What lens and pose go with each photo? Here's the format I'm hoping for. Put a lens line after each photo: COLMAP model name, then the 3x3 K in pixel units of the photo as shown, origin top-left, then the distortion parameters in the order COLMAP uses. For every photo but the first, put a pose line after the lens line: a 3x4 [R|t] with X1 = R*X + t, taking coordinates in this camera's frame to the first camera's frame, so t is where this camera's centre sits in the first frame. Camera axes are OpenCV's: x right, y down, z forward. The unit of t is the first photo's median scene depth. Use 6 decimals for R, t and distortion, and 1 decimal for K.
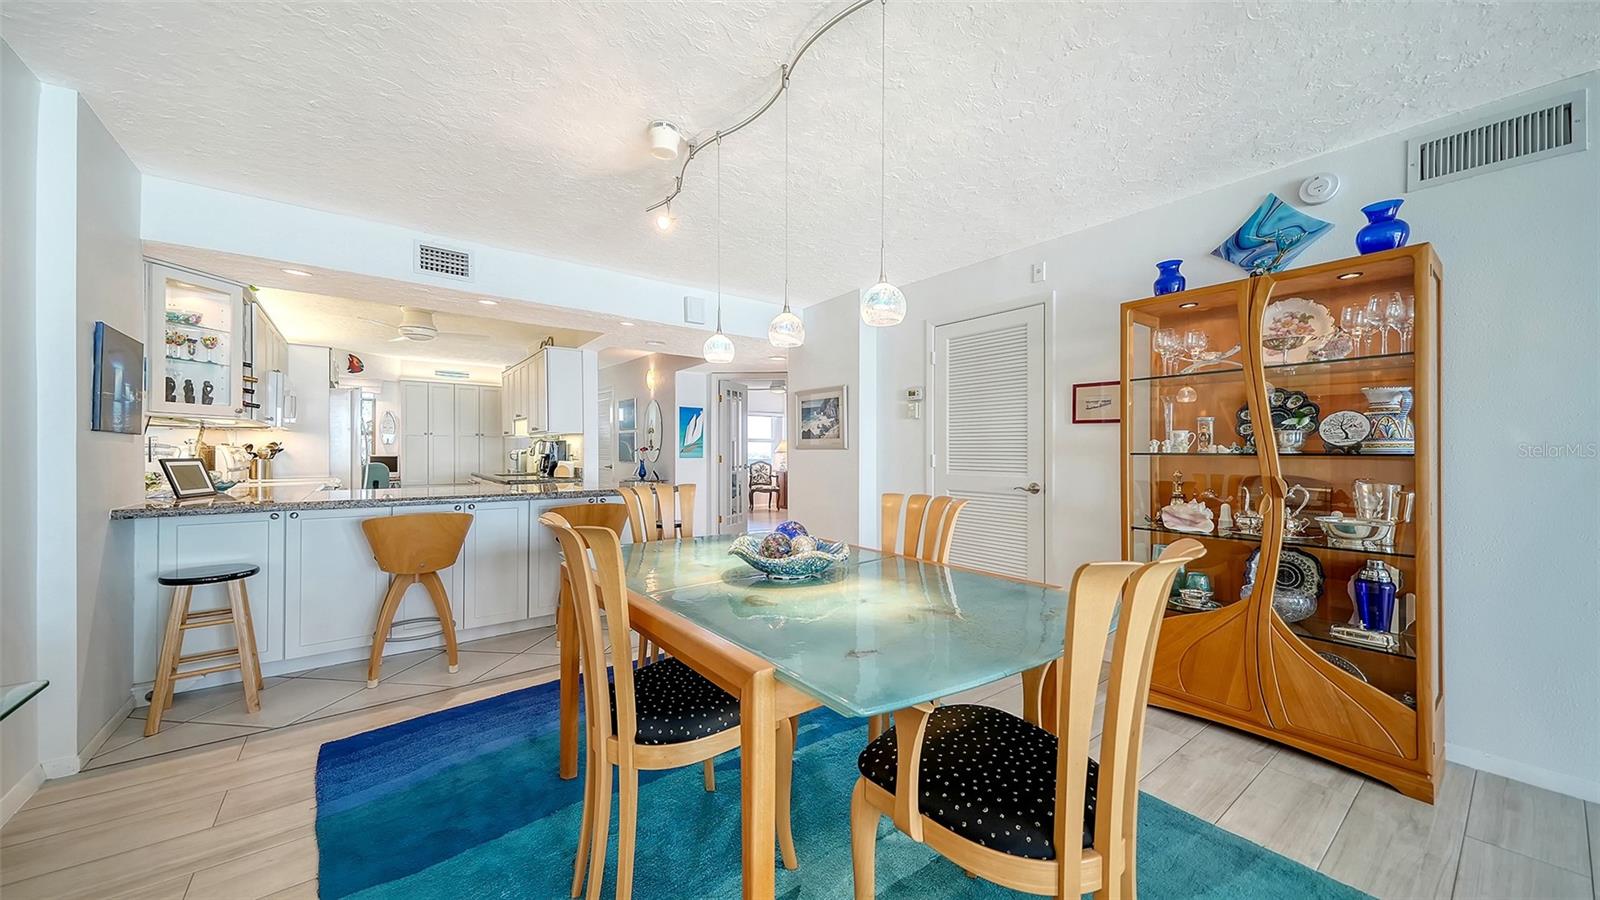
lens RADIAL K [[560.4, 0, 796.0], [0, 560.4, 457.6], [0, 0, 1]] dist [0.020862, 0.000029]
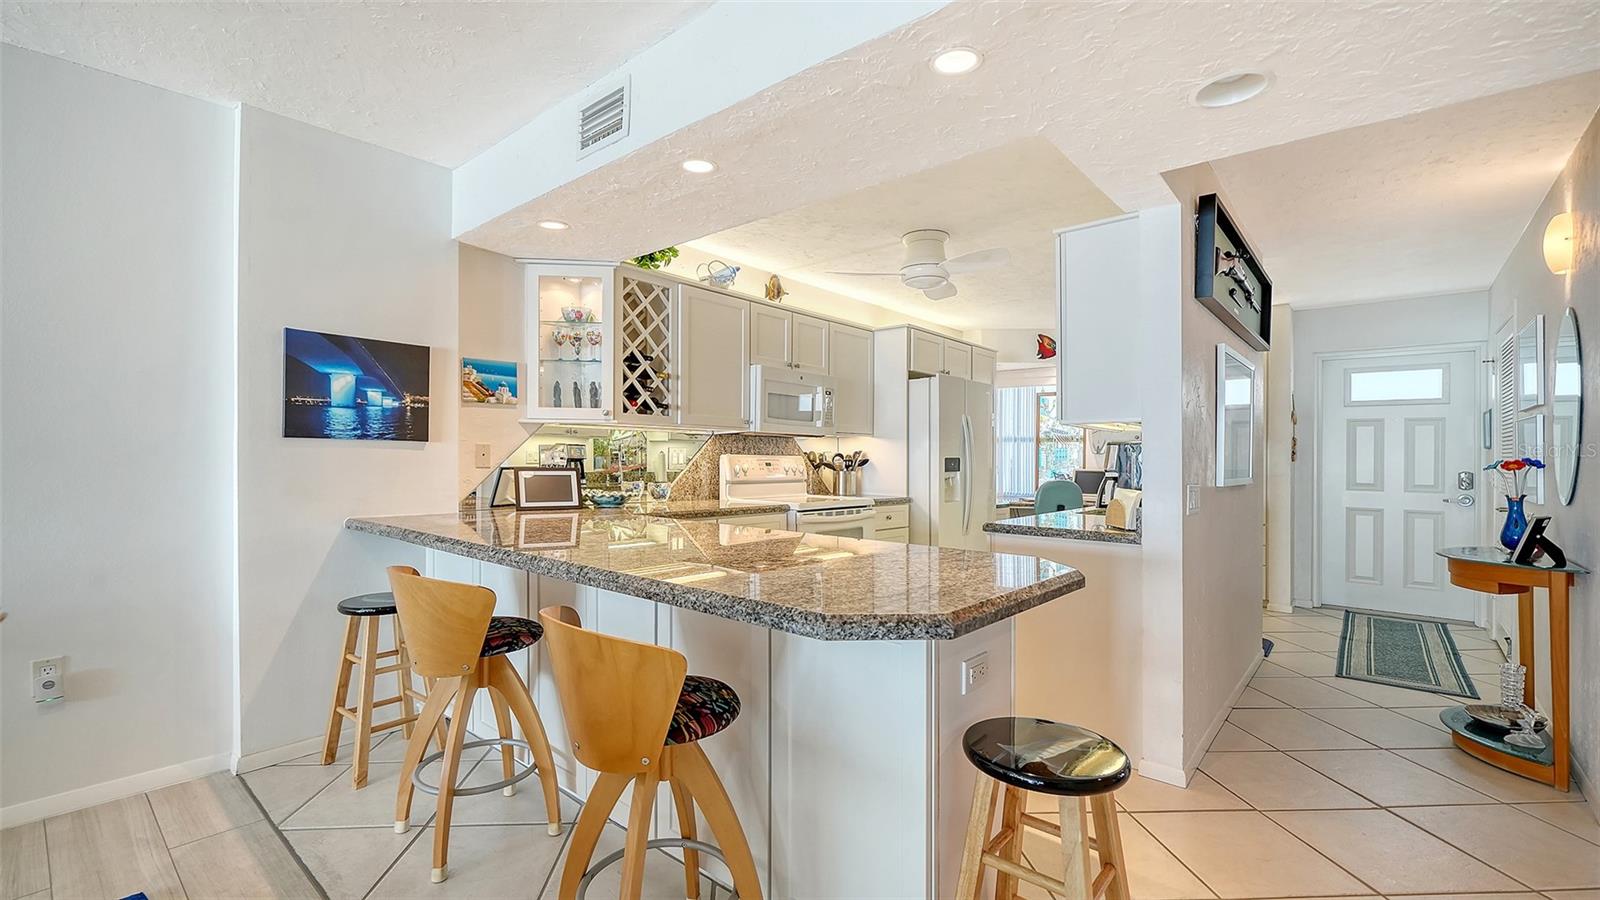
lens RADIAL K [[685.9, 0, 796.8], [0, 685.9, 462.7], [0, 0, 1]] dist [0.001400, 0.000422]
pose [[0.202648, 0.006018, -0.979233, 0.080059], [-0.019907, 0.999800, 0.002025, -0.015239], [0.979049, 0.019083, 0.202727, 1.045192]]
